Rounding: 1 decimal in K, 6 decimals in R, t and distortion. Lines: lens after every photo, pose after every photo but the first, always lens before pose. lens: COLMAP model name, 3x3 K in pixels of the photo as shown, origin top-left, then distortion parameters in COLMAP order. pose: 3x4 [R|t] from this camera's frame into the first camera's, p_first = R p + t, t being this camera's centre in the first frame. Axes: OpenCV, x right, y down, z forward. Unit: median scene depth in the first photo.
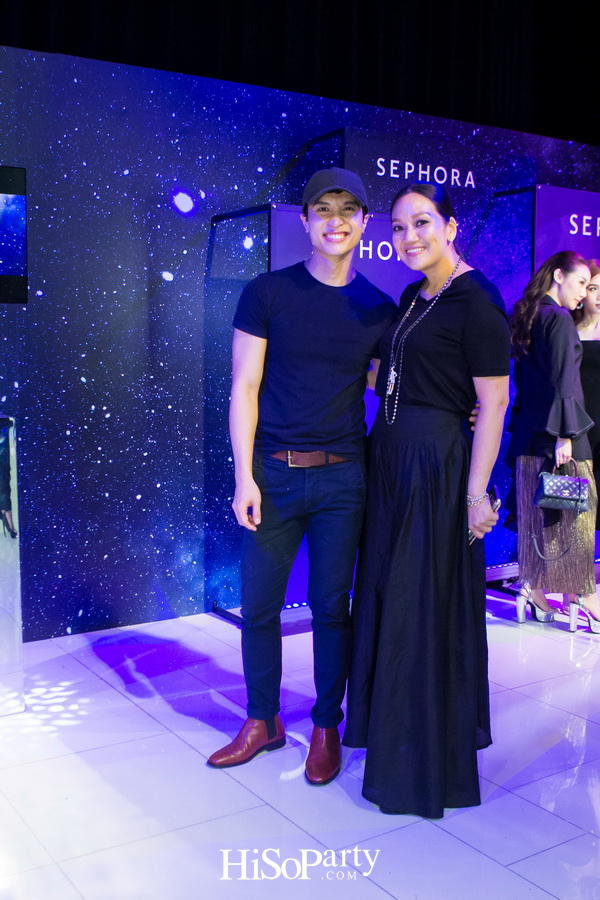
lens RADIAL K [[987.3, 0, 302.8], [0, 987.3, 448.2], [0, 0, 1]] dist [-0.070632, 0.000000]
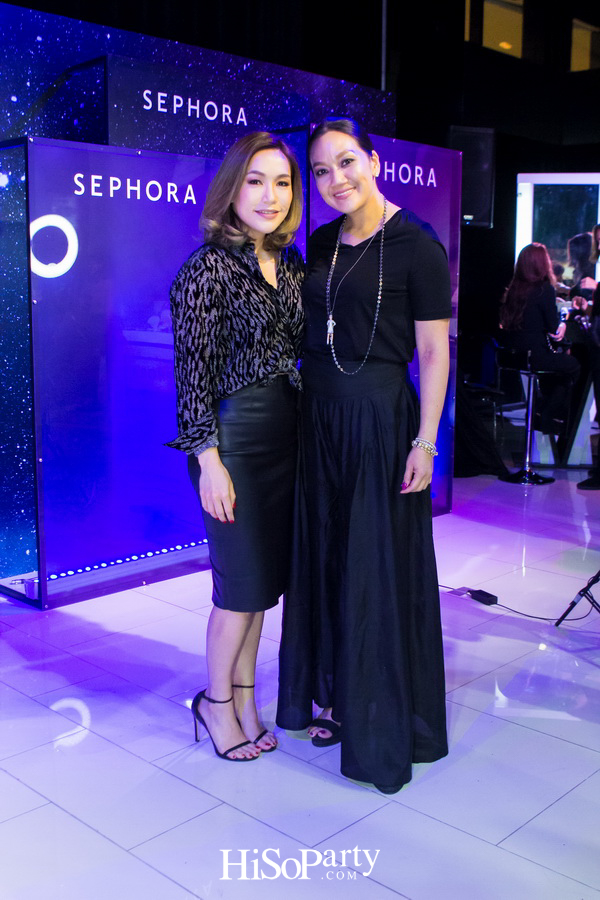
lens RADIAL K [[987.3, 0, 296.7], [0, 987.3, 454.4], [0, 0, 1]] dist [-0.070632, 0.000000]
pose [[0.974460, -0.038079, 0.221308, -0.000137], [0.024021, 0.997539, 0.065871, -0.008694], [-0.223272, -0.058872, 0.972977, 0.047189]]
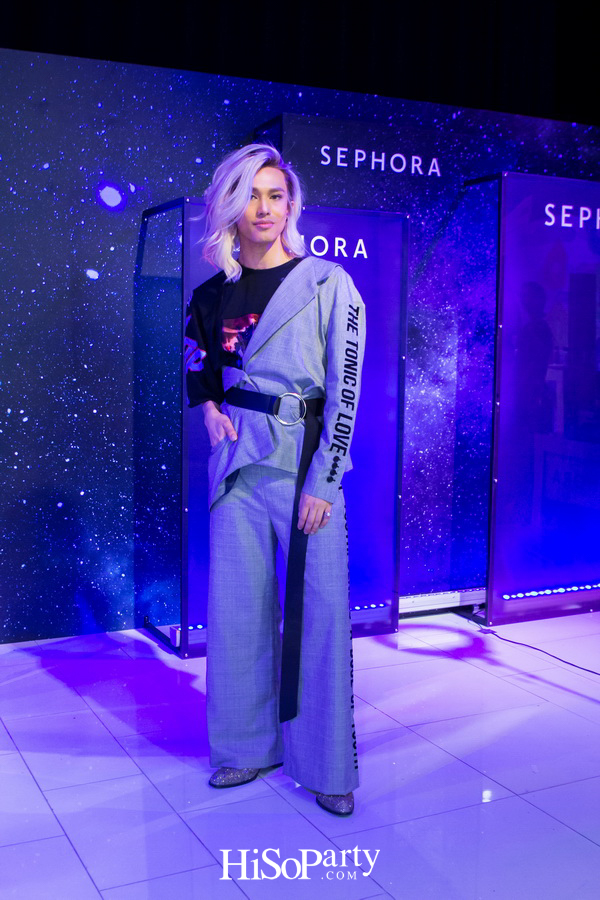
lens RADIAL K [[1045.5, 0, 297.1], [0, 1045.5, 452.0], [0, 0, 1]] dist [-0.061199, 0.000000]
pose [[0.992042, 0.018332, -0.124565, 0.179126], [-0.018734, 0.999822, -0.002063, -0.003857], [0.124505, 0.004380, 0.992209, 0.022530]]
